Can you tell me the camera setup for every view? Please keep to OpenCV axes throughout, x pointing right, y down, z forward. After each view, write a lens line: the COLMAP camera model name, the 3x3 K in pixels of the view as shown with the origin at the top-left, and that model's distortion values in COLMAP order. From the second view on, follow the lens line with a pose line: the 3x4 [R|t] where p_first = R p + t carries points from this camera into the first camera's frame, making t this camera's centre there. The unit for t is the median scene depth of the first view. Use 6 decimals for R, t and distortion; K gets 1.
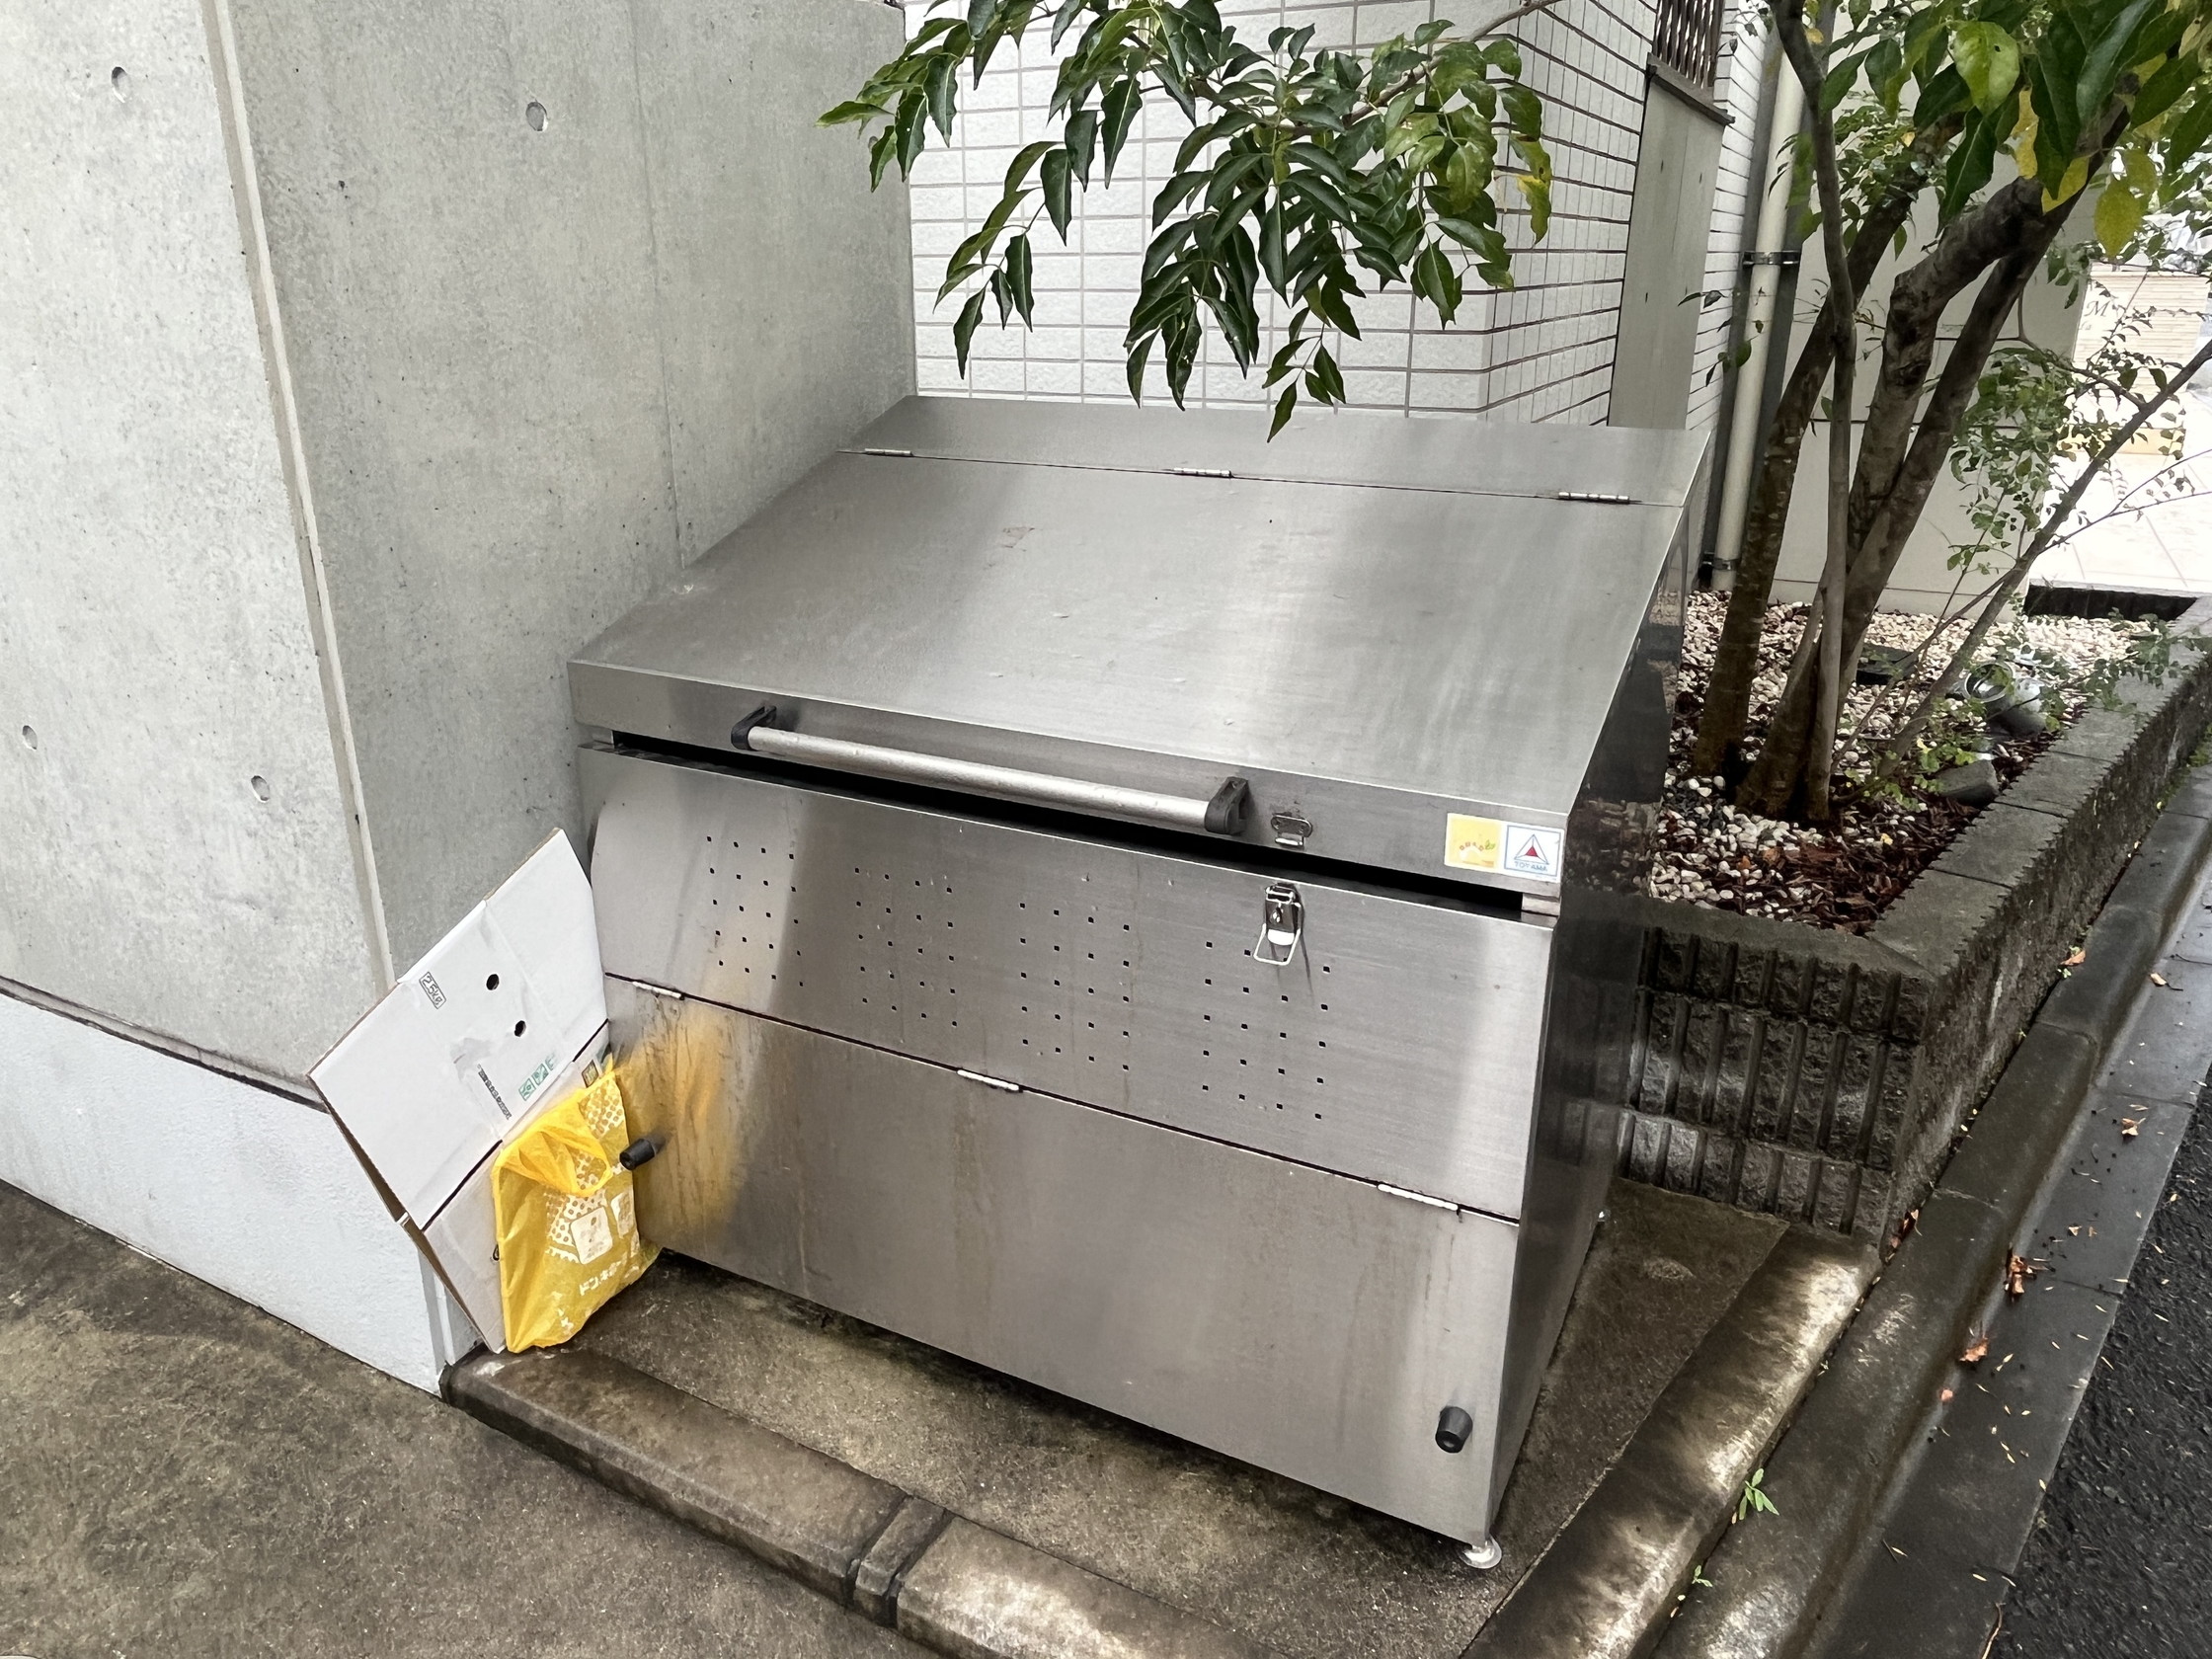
lens RADIAL K [[1545.1, 0, 1106.0], [0, 1545.1, 829.5], [0, 0, 1]] dist [-0.006423, -0.000702]
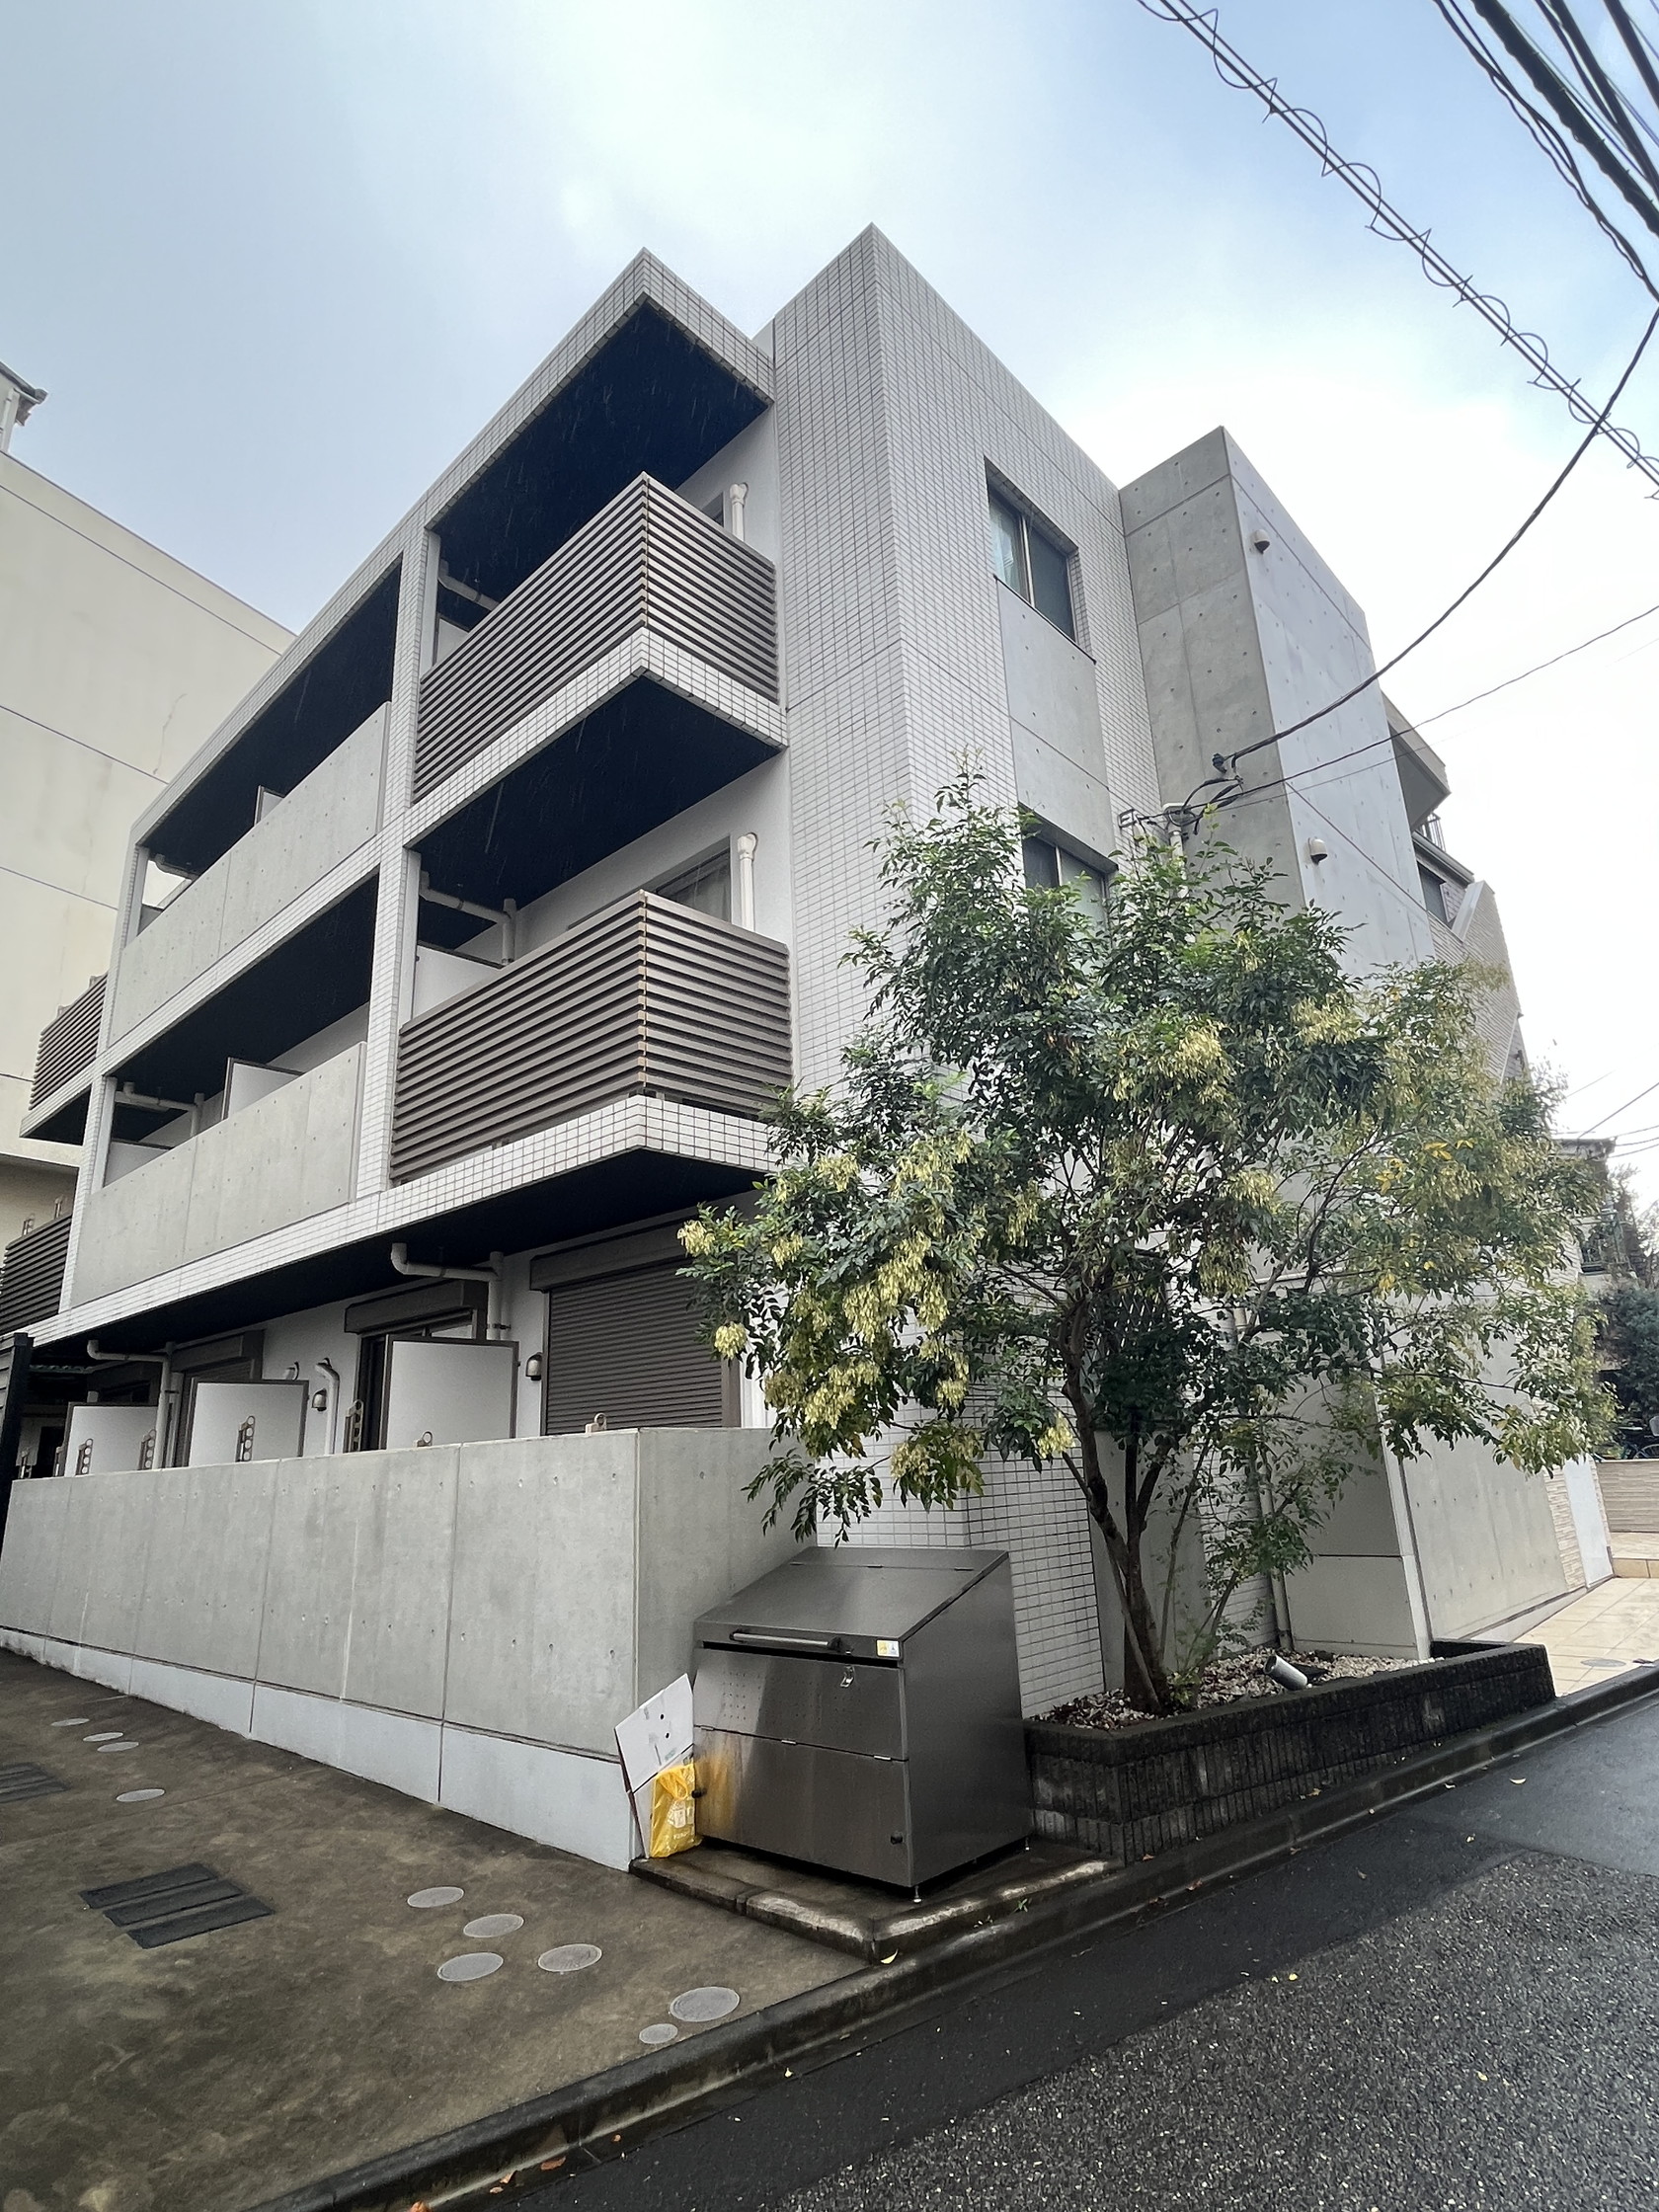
lens RADIAL K [[1234.0, 0, 829.5], [0, 1234.0, 1106.0], [0, 0, 1]] dist [0.001008, -0.000226]
pose [[0.959428, -0.112077, -0.258720, 0.809579], [-0.061701, 0.811903, -0.580522, 0.549034], [0.275119, 0.572933, 0.772048, -1.770878]]
